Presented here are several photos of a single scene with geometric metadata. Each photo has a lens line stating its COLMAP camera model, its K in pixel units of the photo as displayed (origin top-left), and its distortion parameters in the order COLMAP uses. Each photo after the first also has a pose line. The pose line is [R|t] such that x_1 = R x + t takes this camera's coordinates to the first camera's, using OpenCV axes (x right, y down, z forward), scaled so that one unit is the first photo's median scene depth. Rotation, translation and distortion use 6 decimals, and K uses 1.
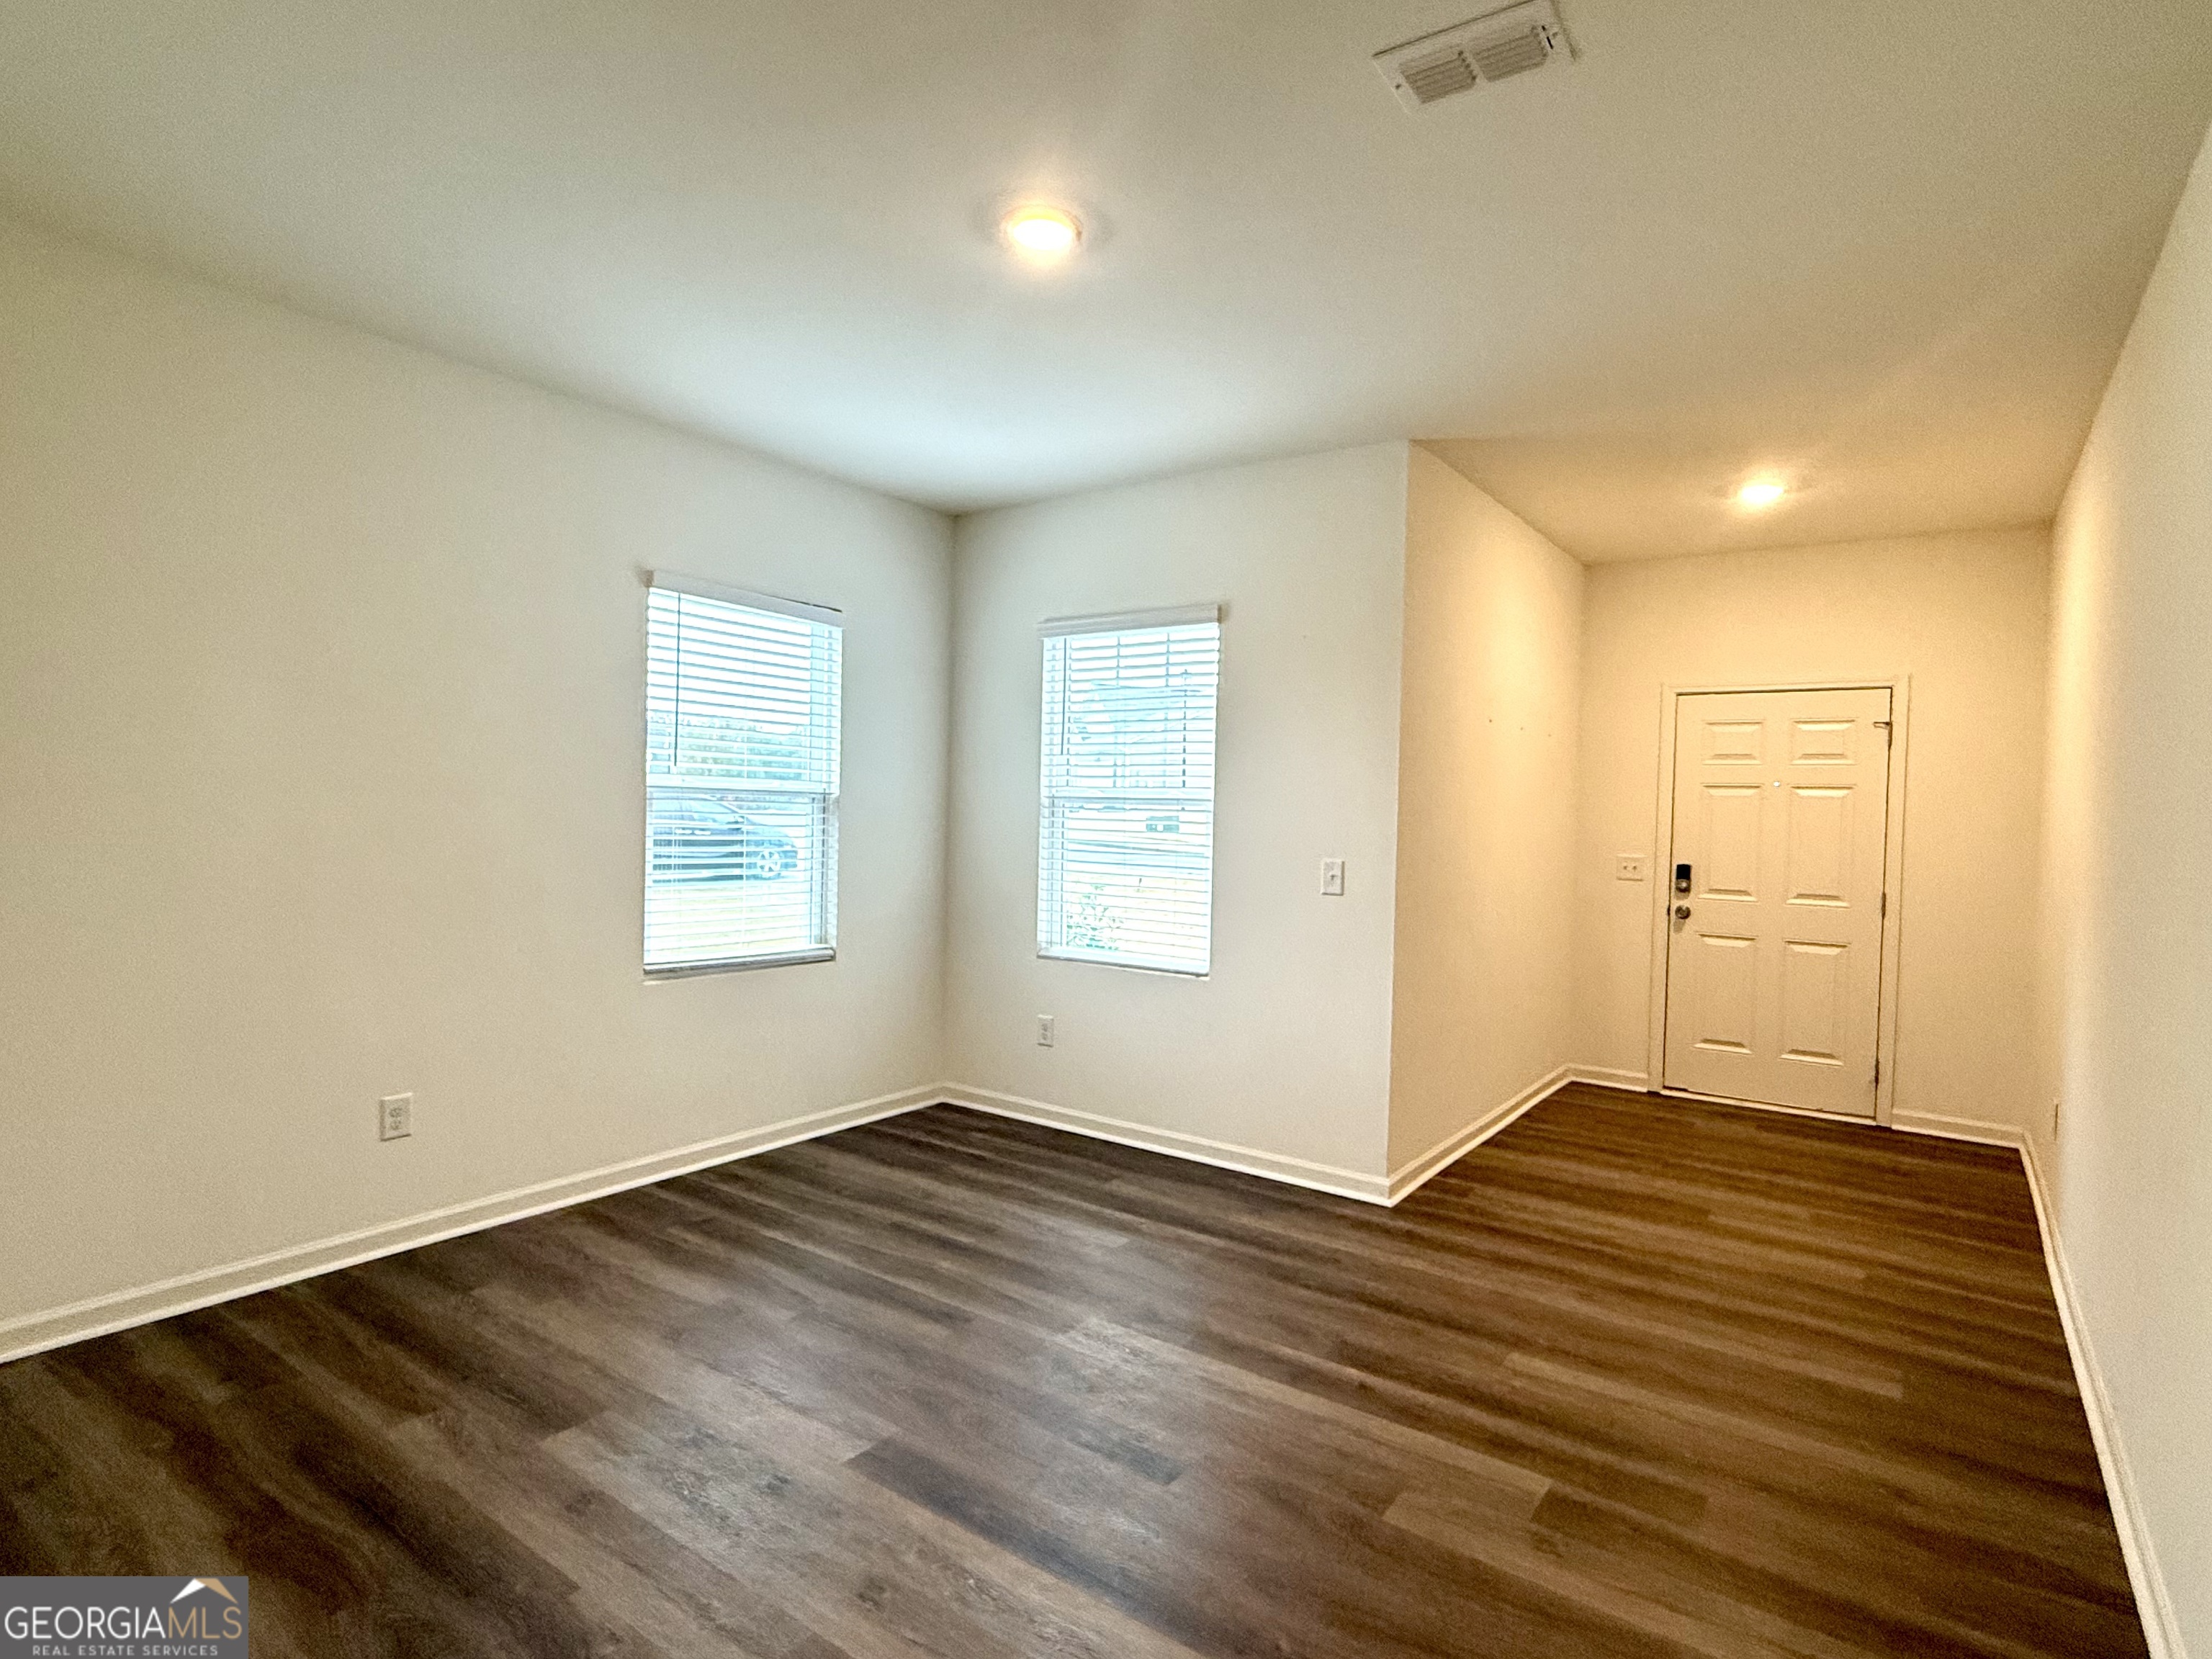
lens RADIAL K [[1135.8, 0, 1111.6], [0, 1135.8, 827.3], [0, 0, 1]] dist [-0.001598, -0.000106]
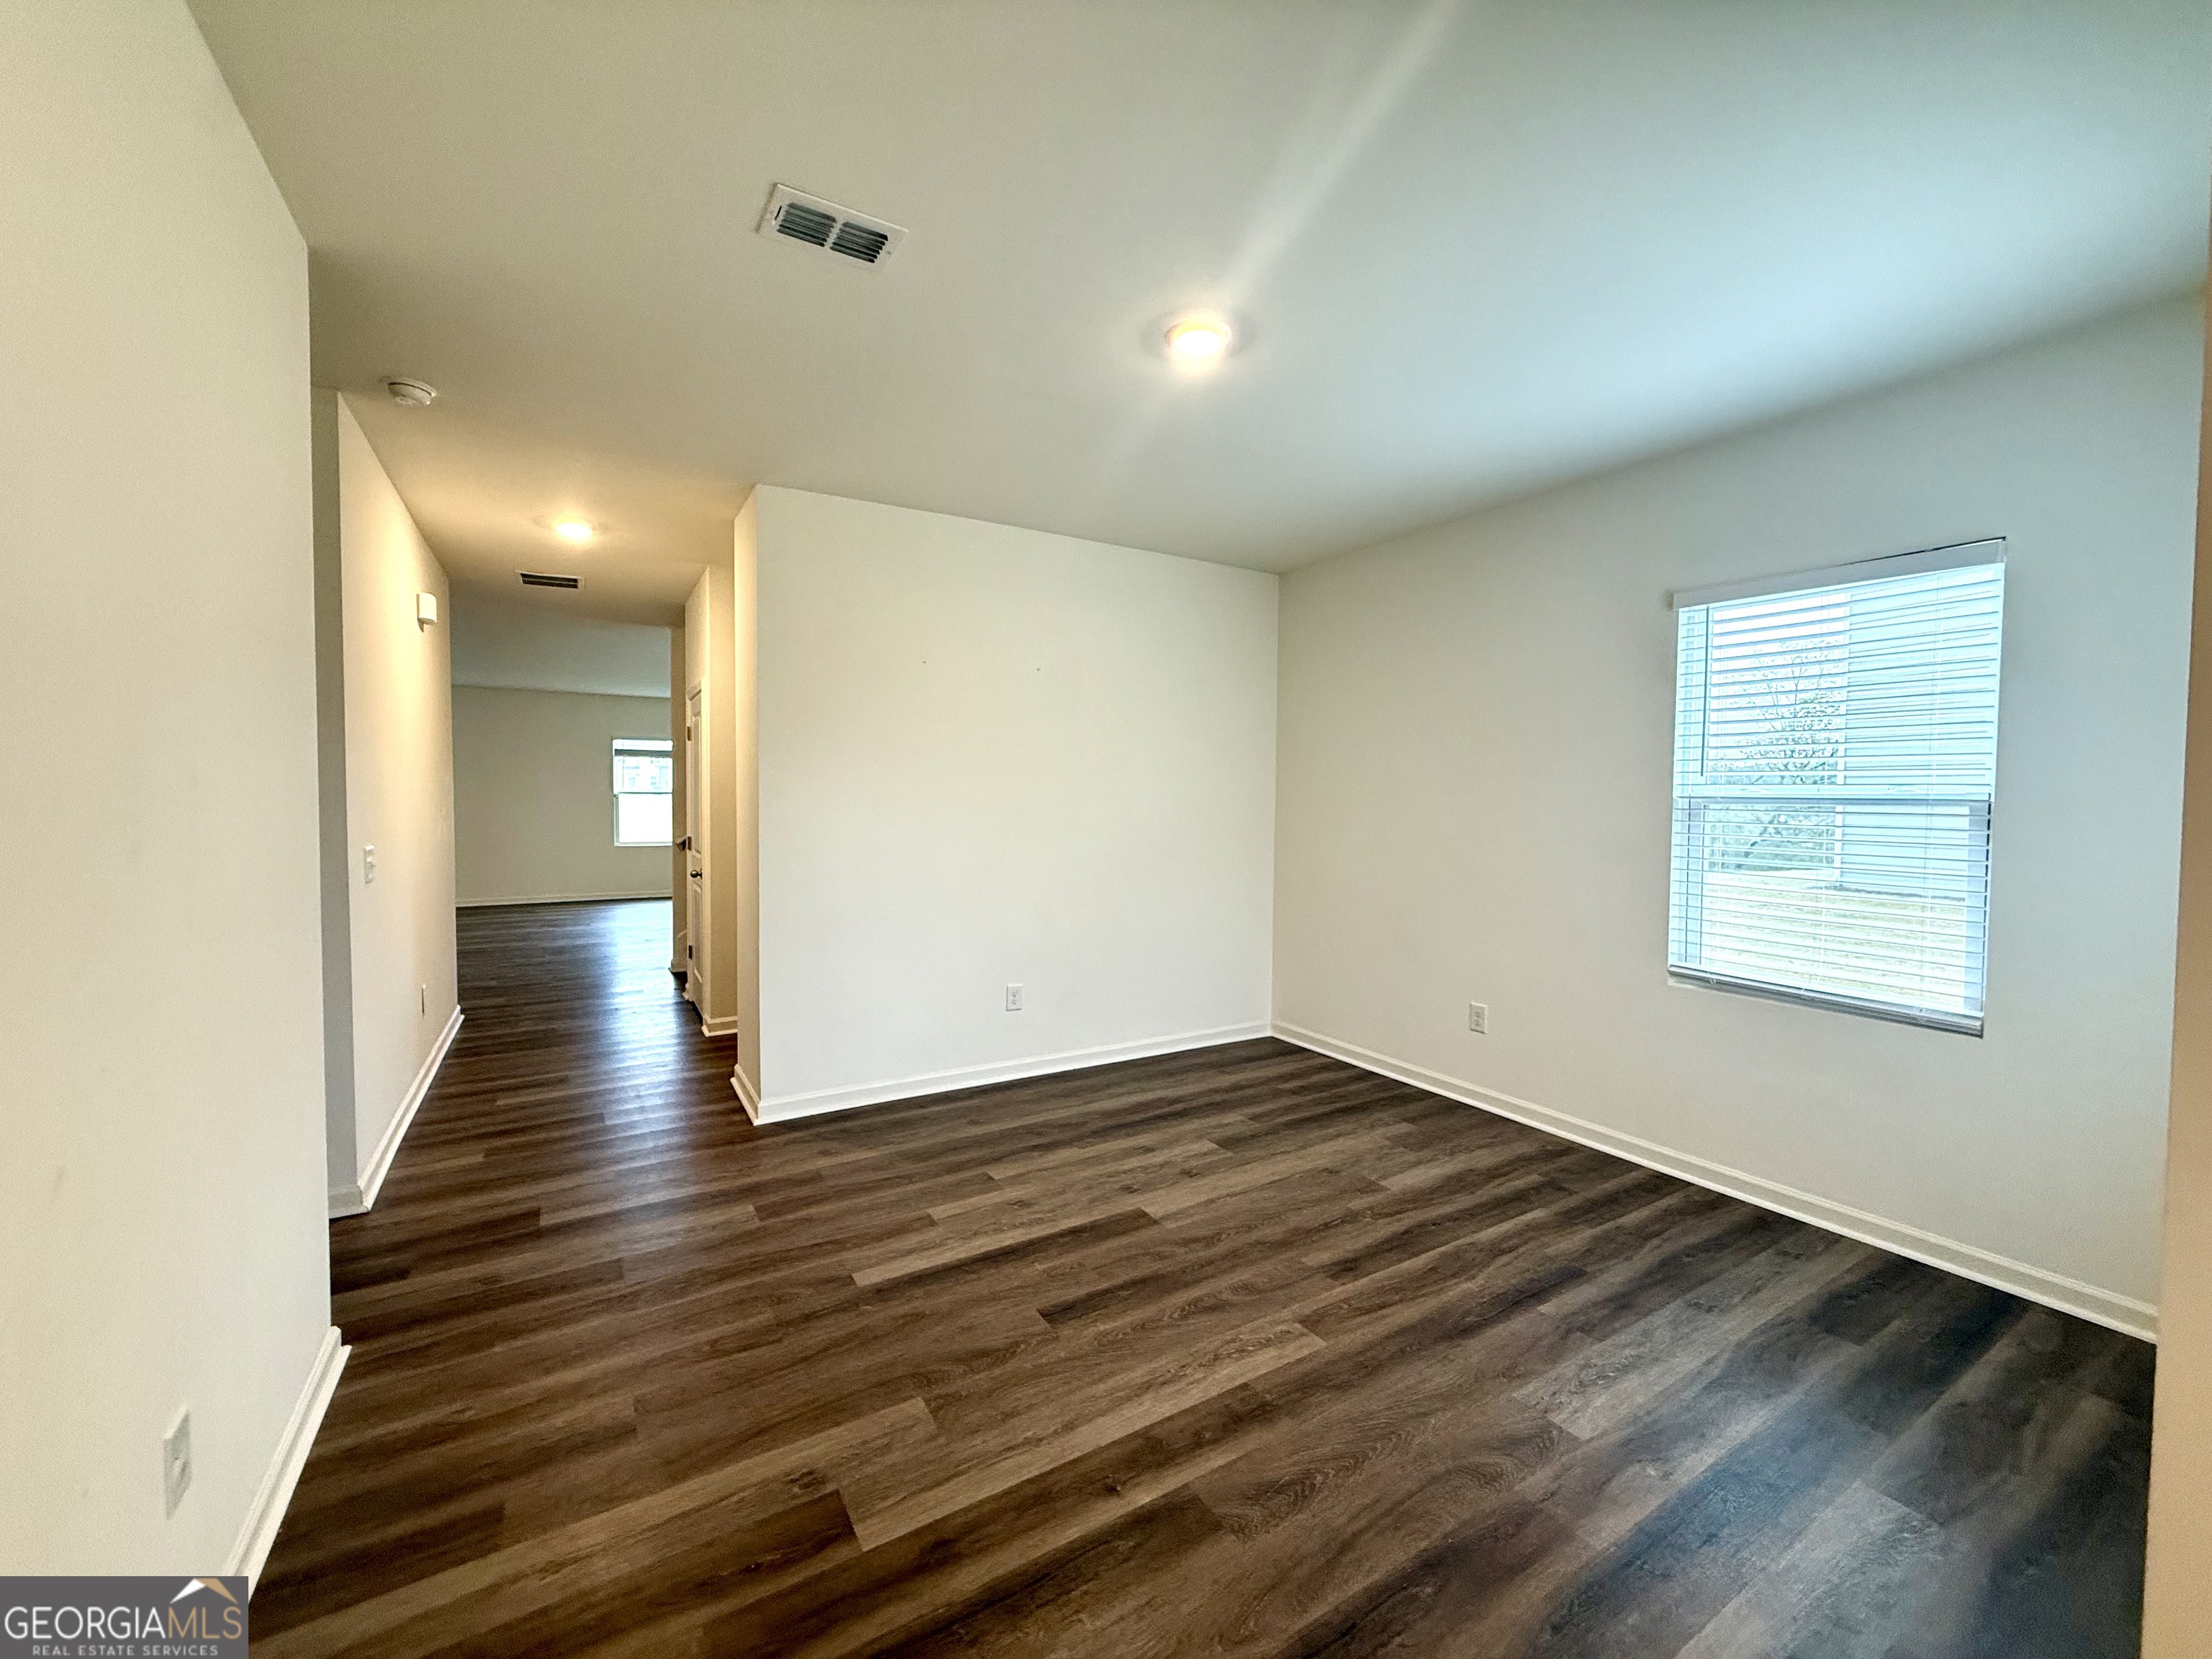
lens RADIAL K [[882.3, 0, 1102.4], [0, 882.3, 829.3], [0, 0, 1]] dist [0.003393, 0.000129]
pose [[-0.387371, 0.008104, -0.921888, 0.591169], [-0.037125, 0.999013, 0.024381, -0.006729], [0.921176, 0.043670, -0.386688, 0.882822]]
